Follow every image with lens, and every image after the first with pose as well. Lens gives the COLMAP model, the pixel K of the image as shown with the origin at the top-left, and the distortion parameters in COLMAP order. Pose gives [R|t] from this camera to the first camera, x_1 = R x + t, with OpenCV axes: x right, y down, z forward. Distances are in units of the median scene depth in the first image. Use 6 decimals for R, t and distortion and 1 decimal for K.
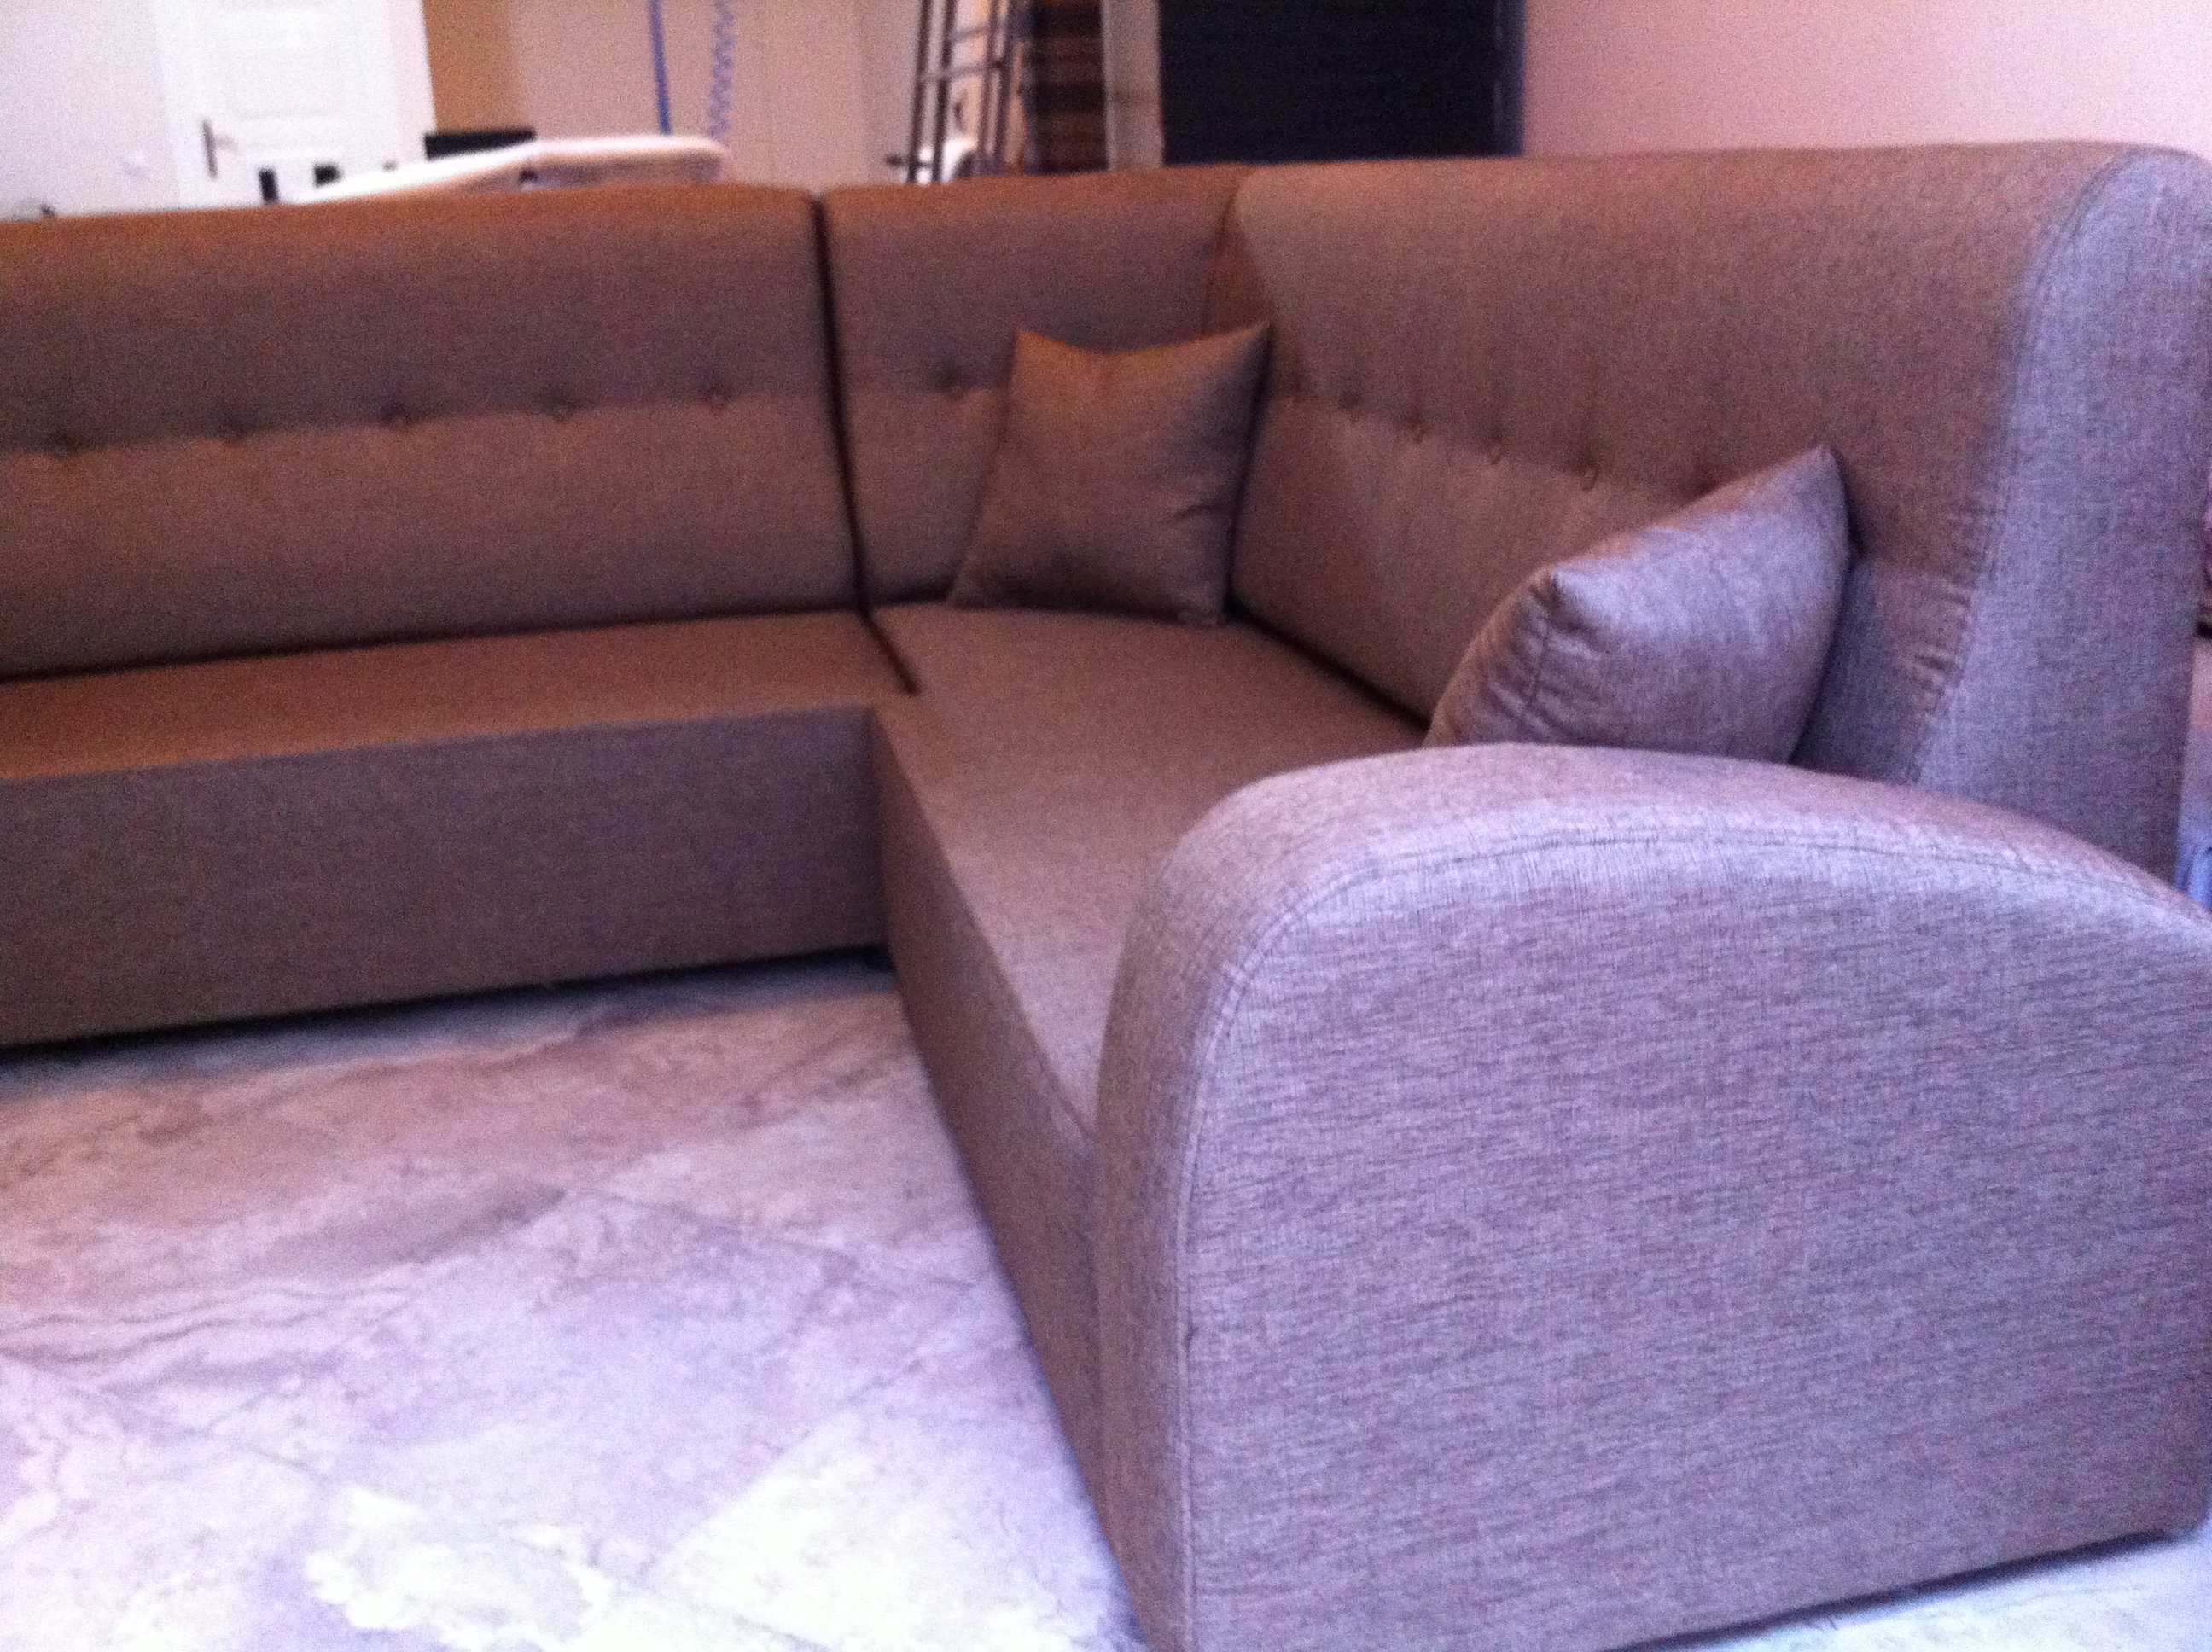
lens RADIAL K [[2118.7, 0, 1117.8], [0, 2118.7, 813.5], [0, 0, 1]] dist [0.100230, -0.351680]
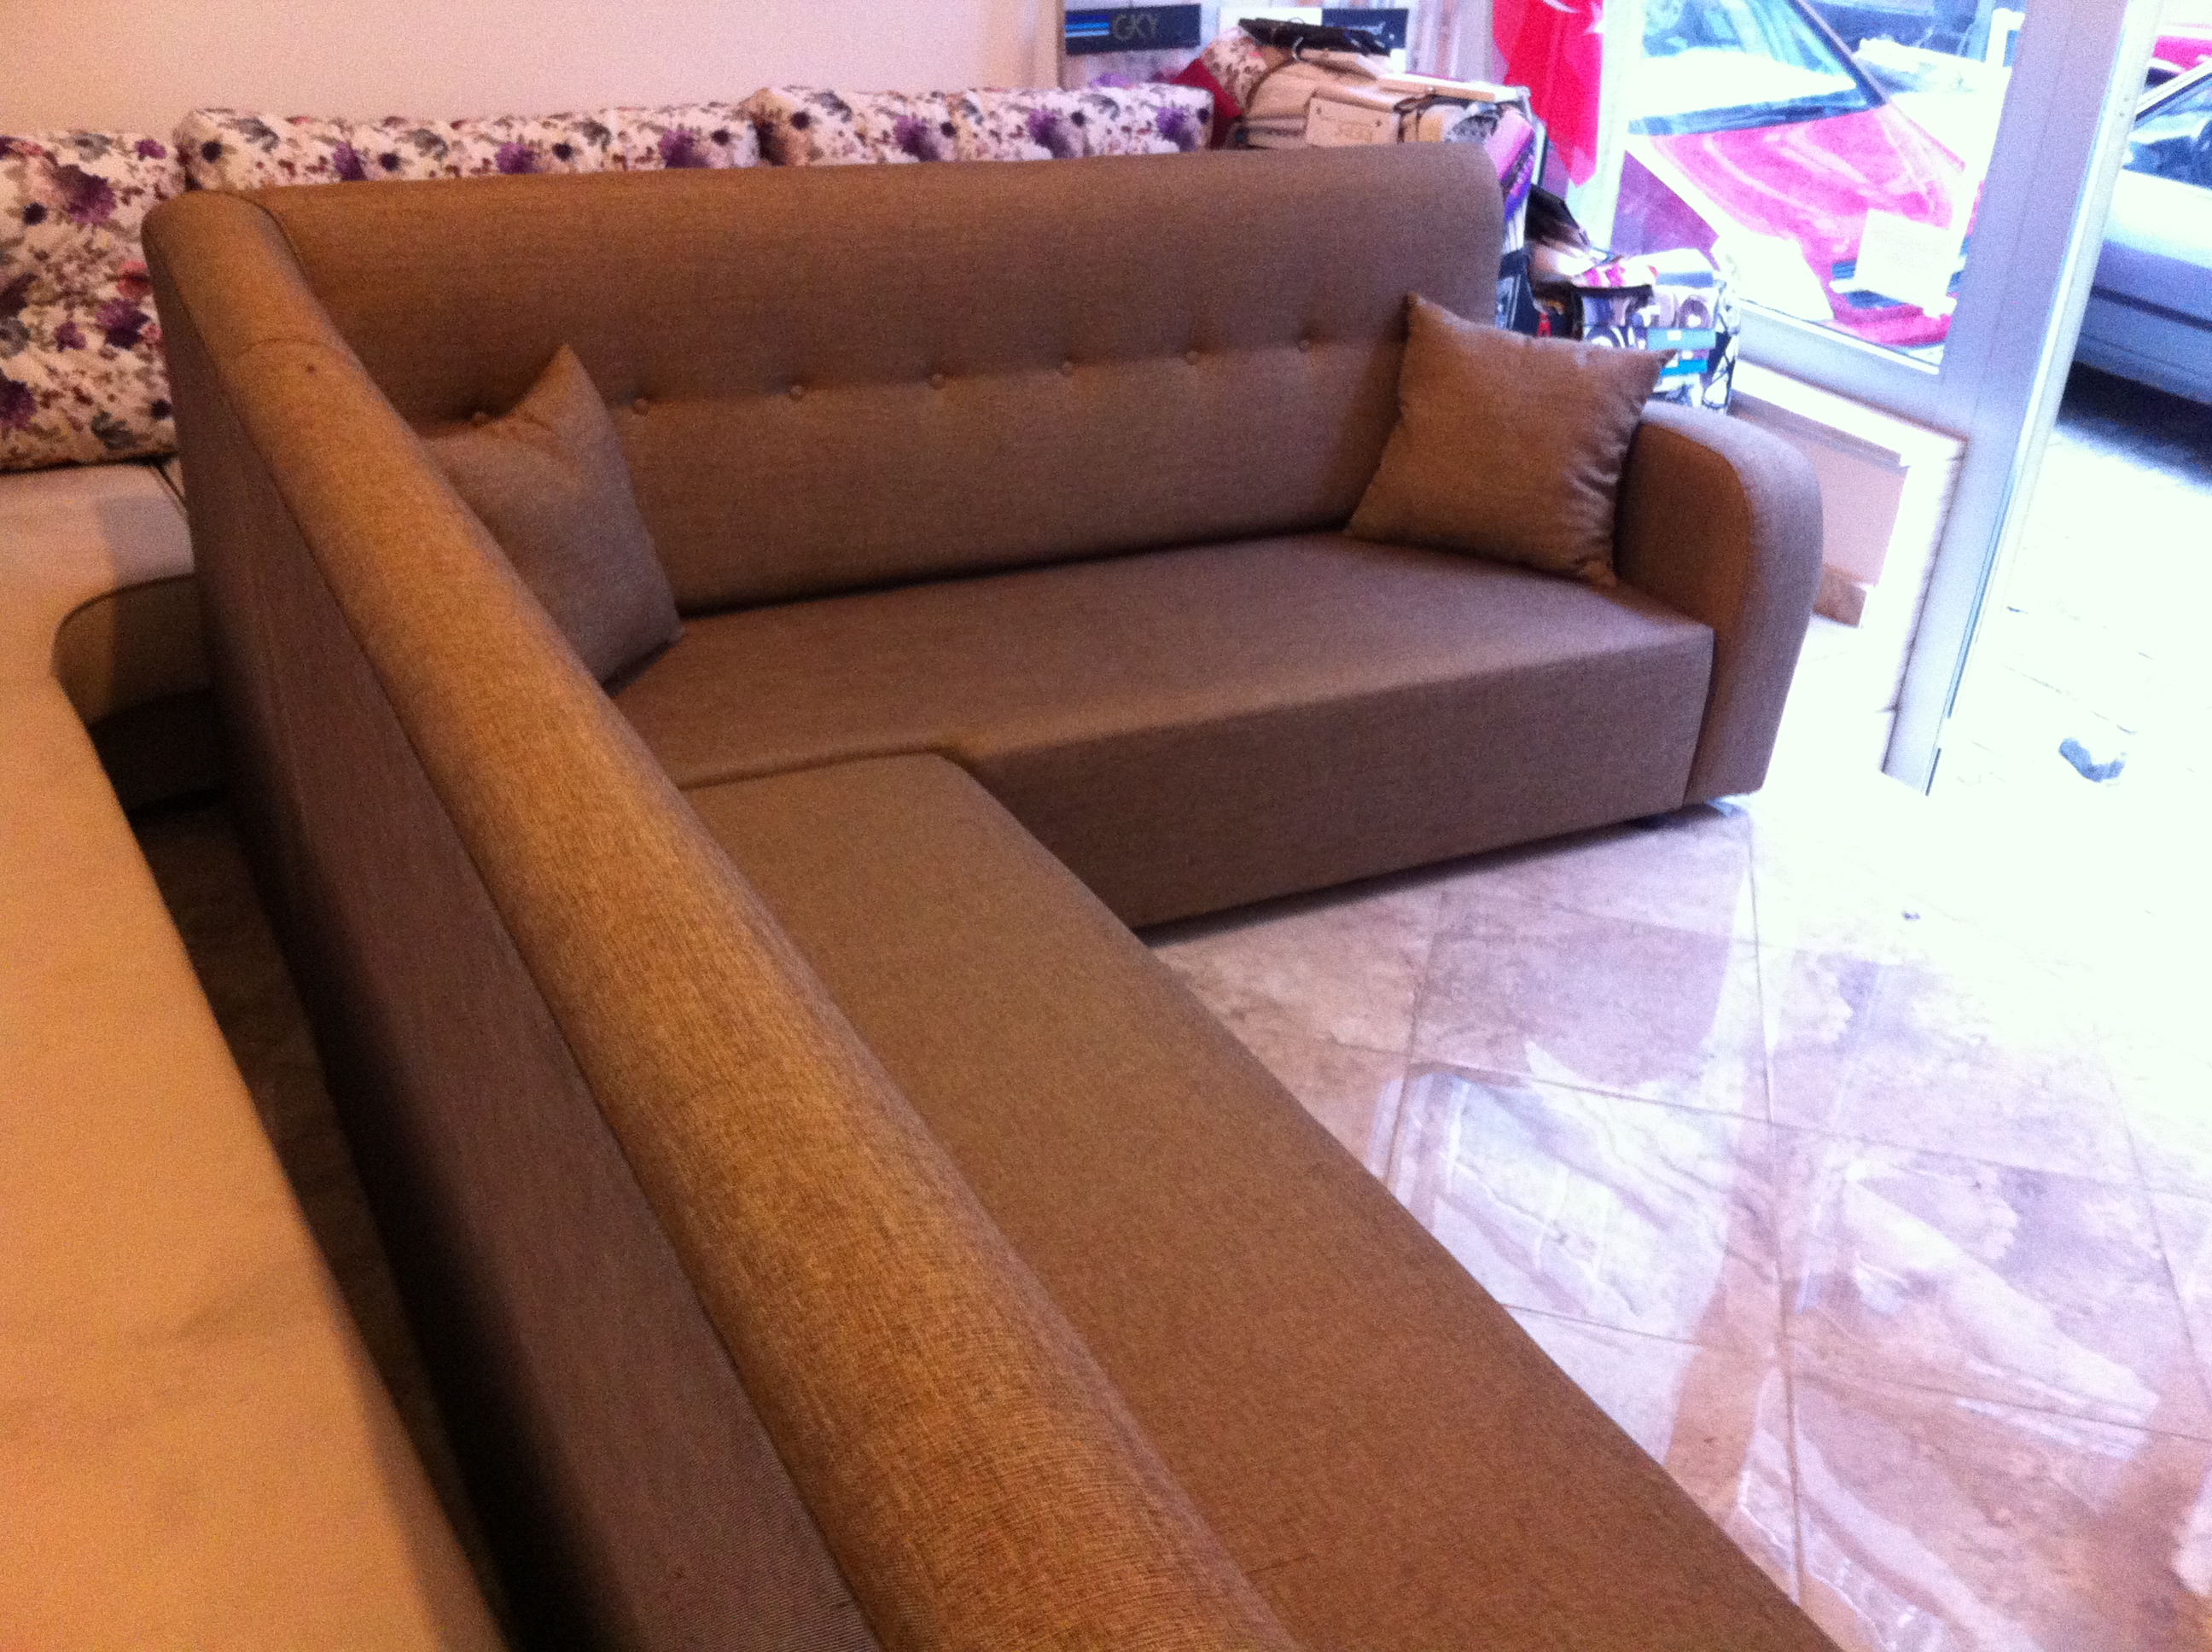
lens RADIAL K [[2109.9, 0, 1111.5], [0, 2109.9, 797.2], [0, 0, 1]] dist [0.091851, -0.331892]
pose [[-0.258108, -0.430905, 0.864697, -1.263111], [0.225465, 0.843444, 0.487614, -0.641610], [-0.939439, 0.320817, -0.120546, 1.265253]]
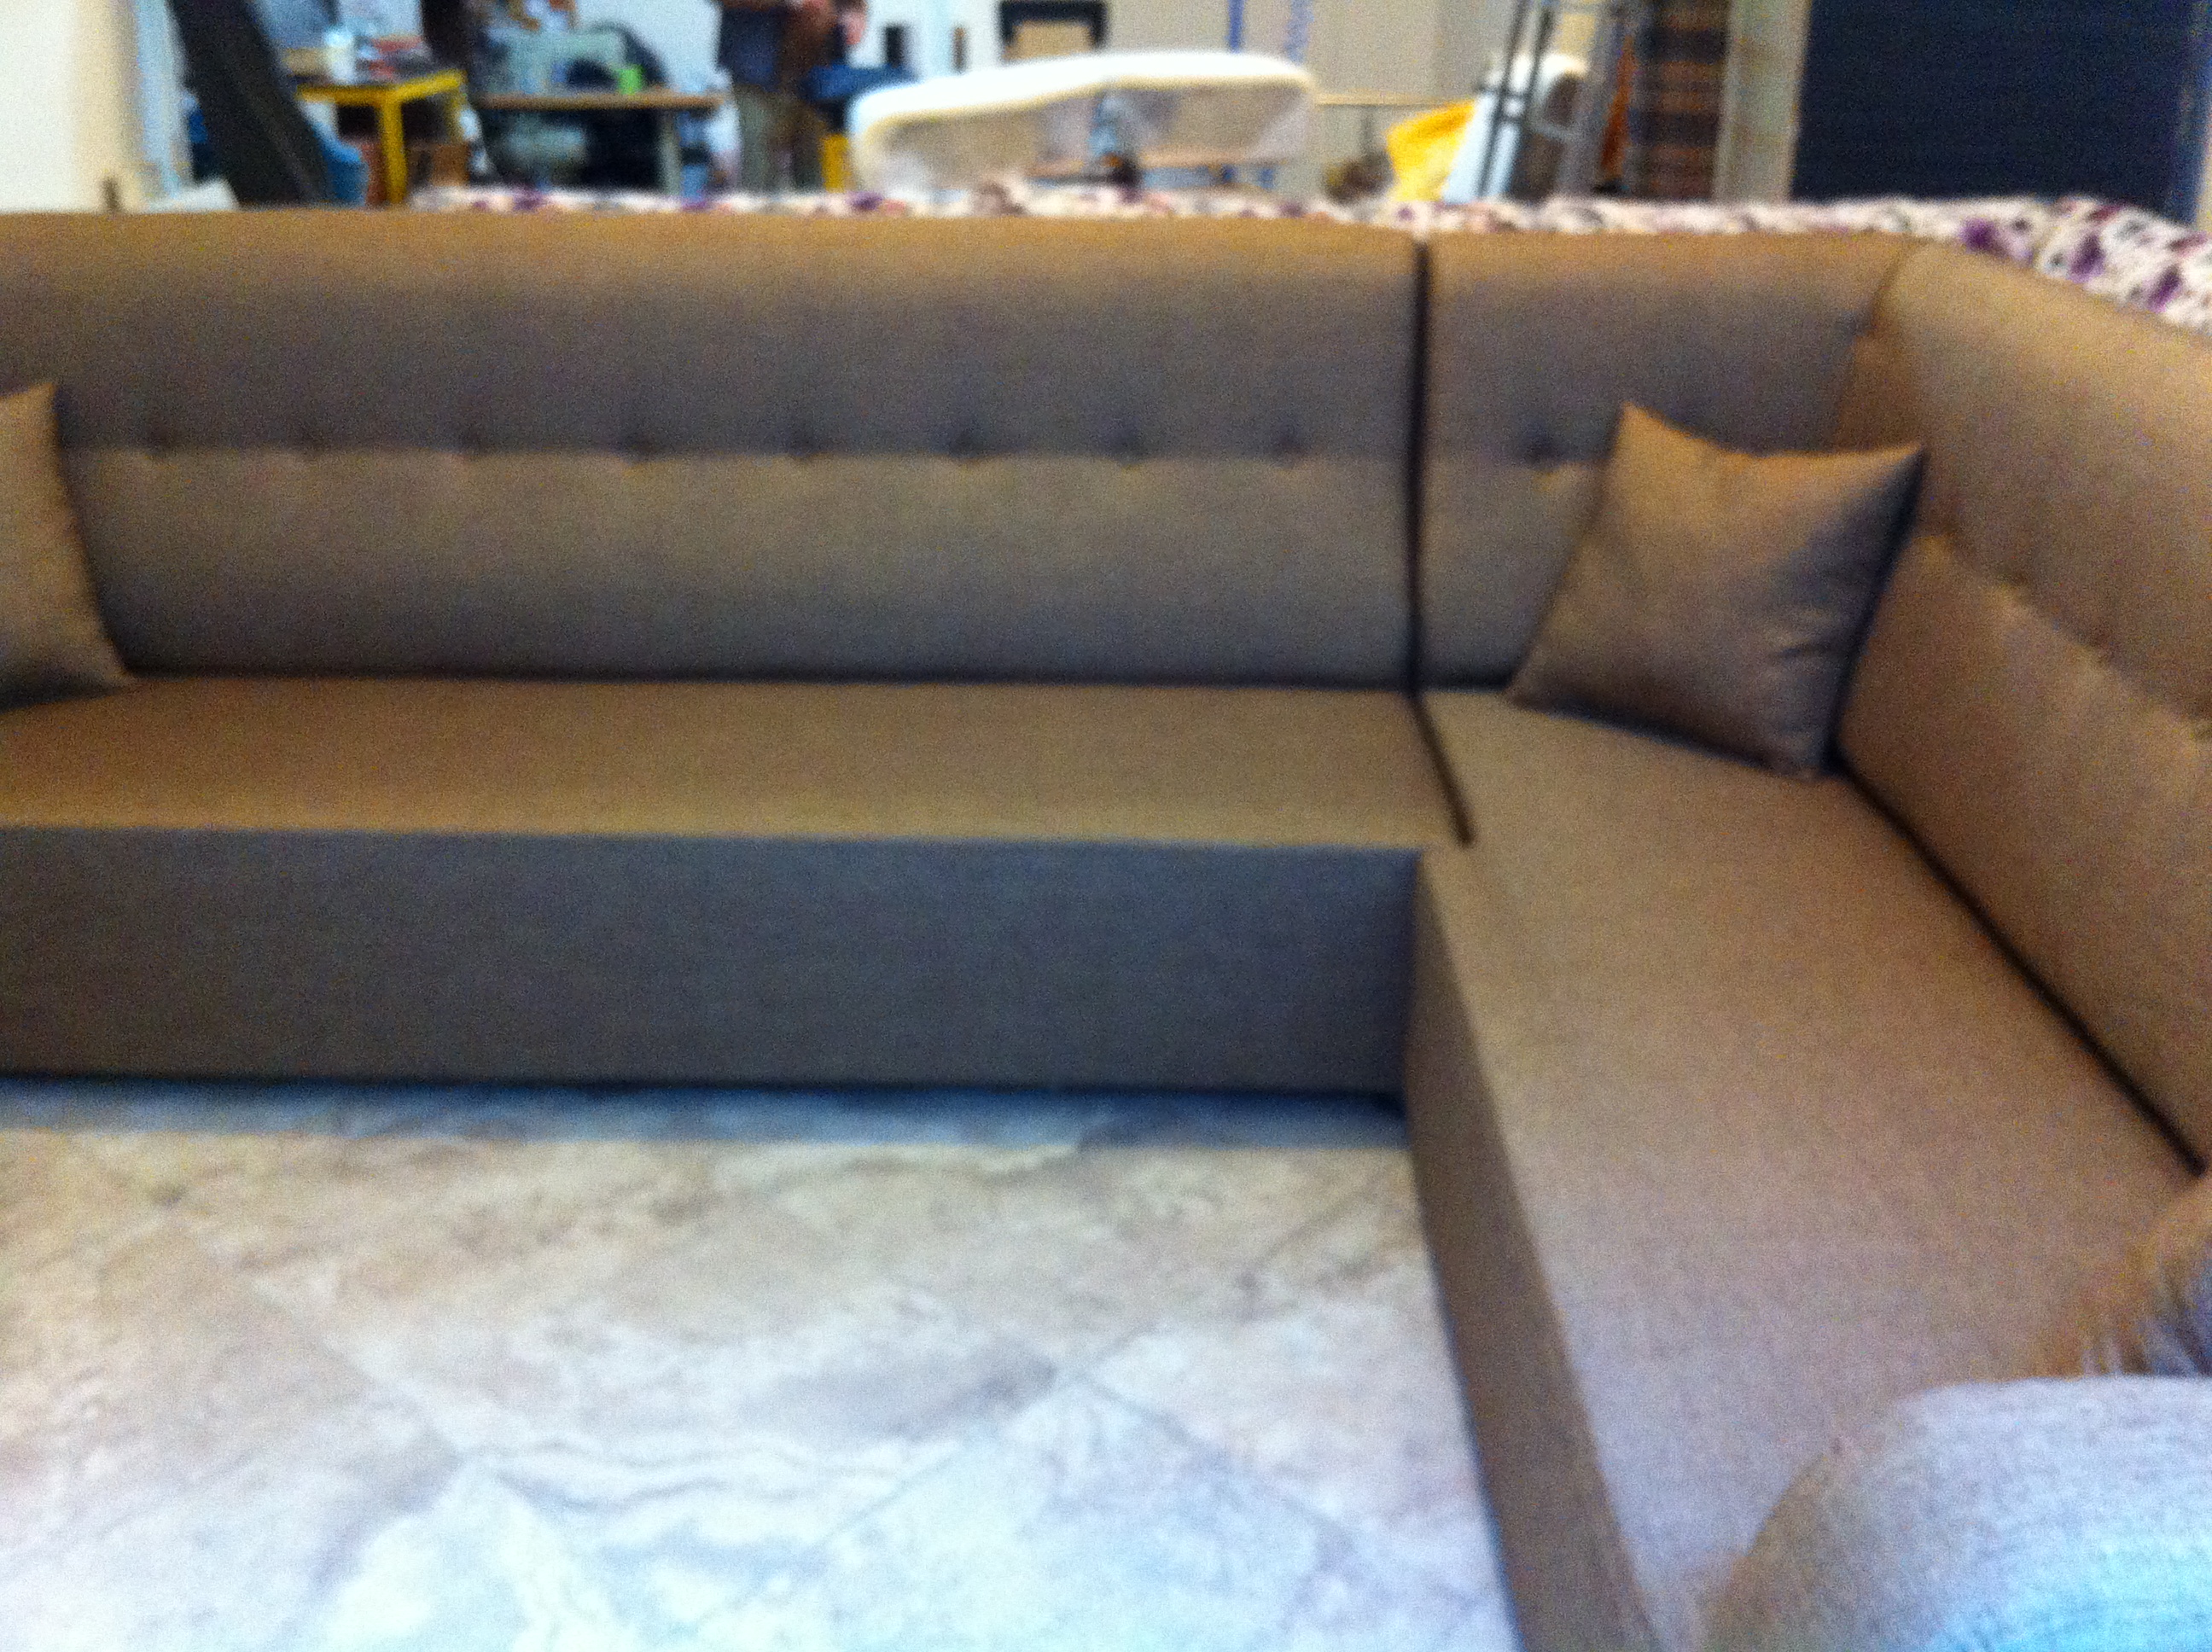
lens RADIAL K [[2157.5, 0, 1105.1], [0, 2157.5, 792.3], [0, 0, 1]] dist [0.085942, -0.356249]
pose [[0.968426, 0.132500, -0.211174, -0.063631], [-0.116641, 0.989451, 0.085921, -0.168863], [0.220330, -0.058576, 0.973665, 0.058983]]
